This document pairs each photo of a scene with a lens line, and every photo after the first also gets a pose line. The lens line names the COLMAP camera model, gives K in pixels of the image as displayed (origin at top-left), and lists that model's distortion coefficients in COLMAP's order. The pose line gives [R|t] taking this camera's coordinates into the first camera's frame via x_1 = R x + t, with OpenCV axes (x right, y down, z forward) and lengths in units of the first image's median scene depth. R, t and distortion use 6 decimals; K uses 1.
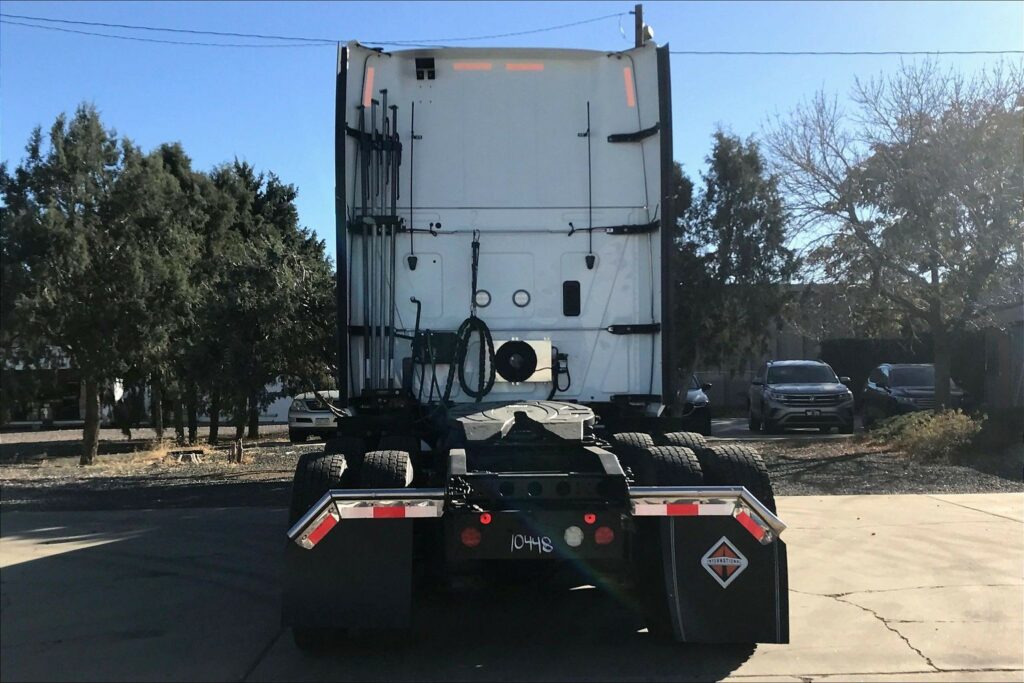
lens RADIAL K [[853.4, 0, 512.0], [0, 853.4, 341.5], [0, 0, 1]] dist [0.141773, -0.196588]
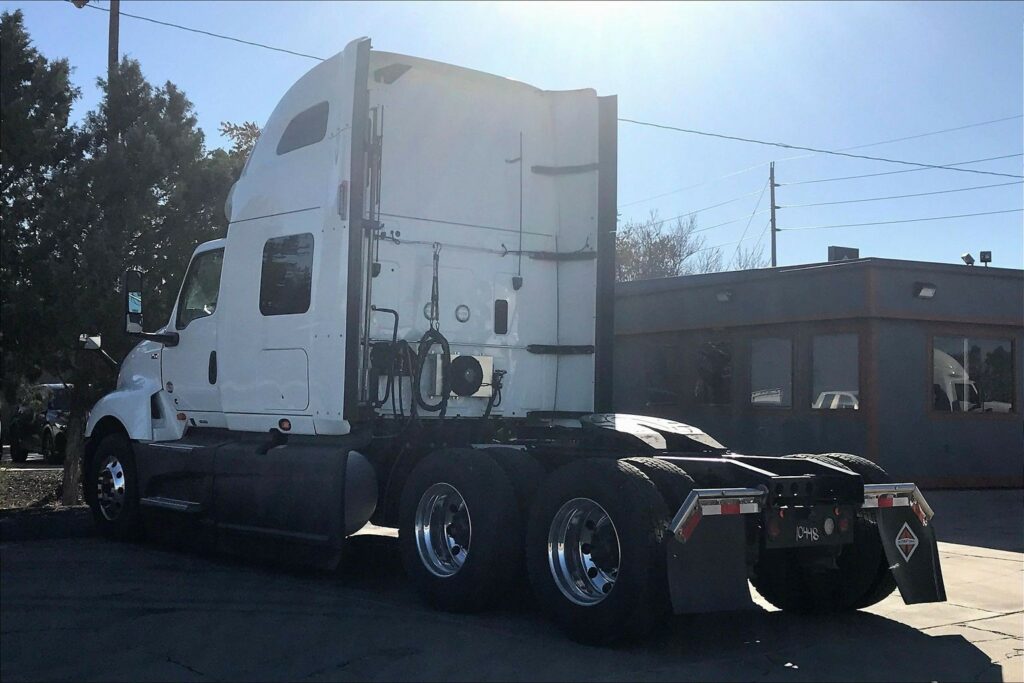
lens RADIAL K [[891.7, 0, 511.8], [0, 891.7, 344.9], [0, 0, 1]] dist [0.045064, -0.007717]
pose [[0.890315, 0.053671, 0.452171, -0.423003], [-0.046324, 0.998553, -0.027313, 0.012572], [-0.452982, 0.003371, 0.891513, 0.035272]]
